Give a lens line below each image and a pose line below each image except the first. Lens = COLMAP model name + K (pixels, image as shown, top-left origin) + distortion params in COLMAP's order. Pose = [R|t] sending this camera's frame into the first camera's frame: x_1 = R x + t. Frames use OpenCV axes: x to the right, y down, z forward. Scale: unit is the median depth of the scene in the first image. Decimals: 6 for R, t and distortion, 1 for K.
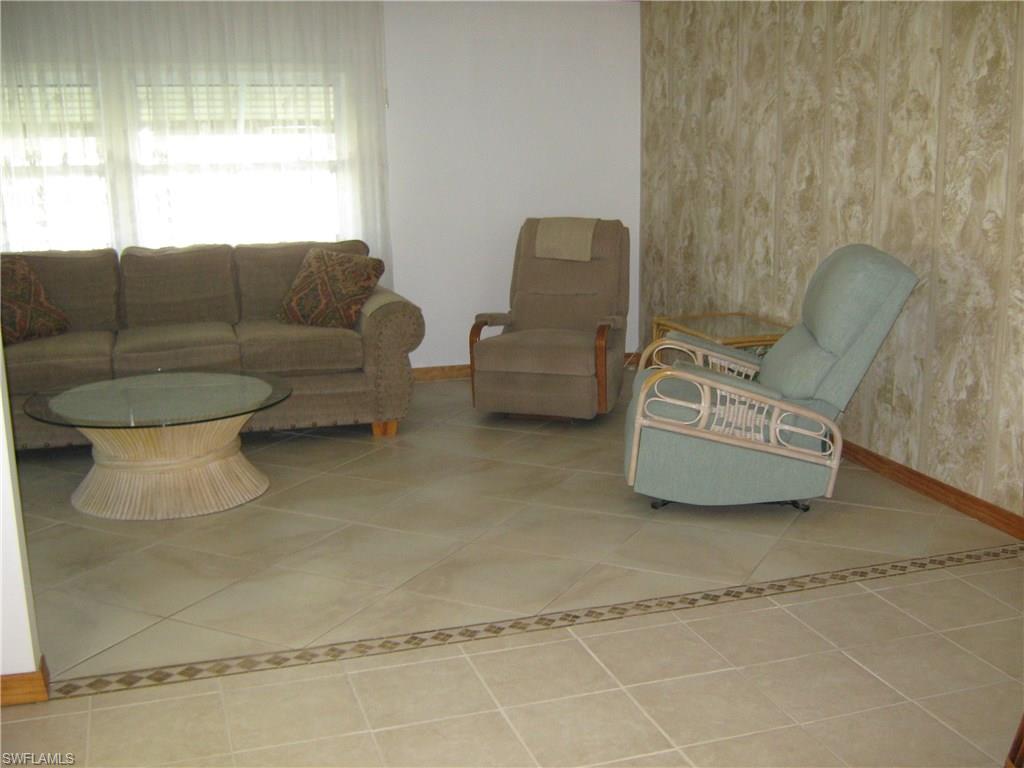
lens RADIAL K [[1167.3, 0, 575.0], [0, 1167.3, 382.8], [0, 0, 1]] dist [-0.090550, -0.034805]
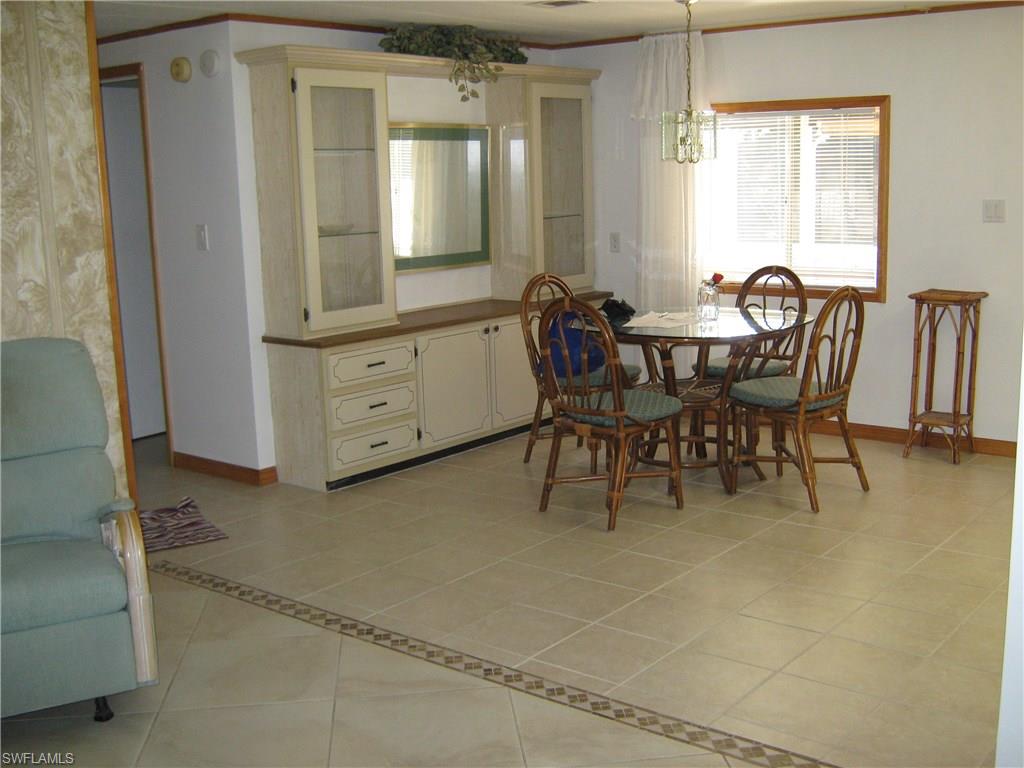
lens RADIAL K [[1164.2, 0, 512.0], [0, 1164.2, 384.0], [0, 0, 1]] dist [-0.108879, 0.021237]
pose [[-0.515493, -0.130022, 0.846972, -0.704625], [0.205095, 0.940970, 0.269279, -0.251976], [-0.831987, 0.312521, -0.458397, 1.171916]]
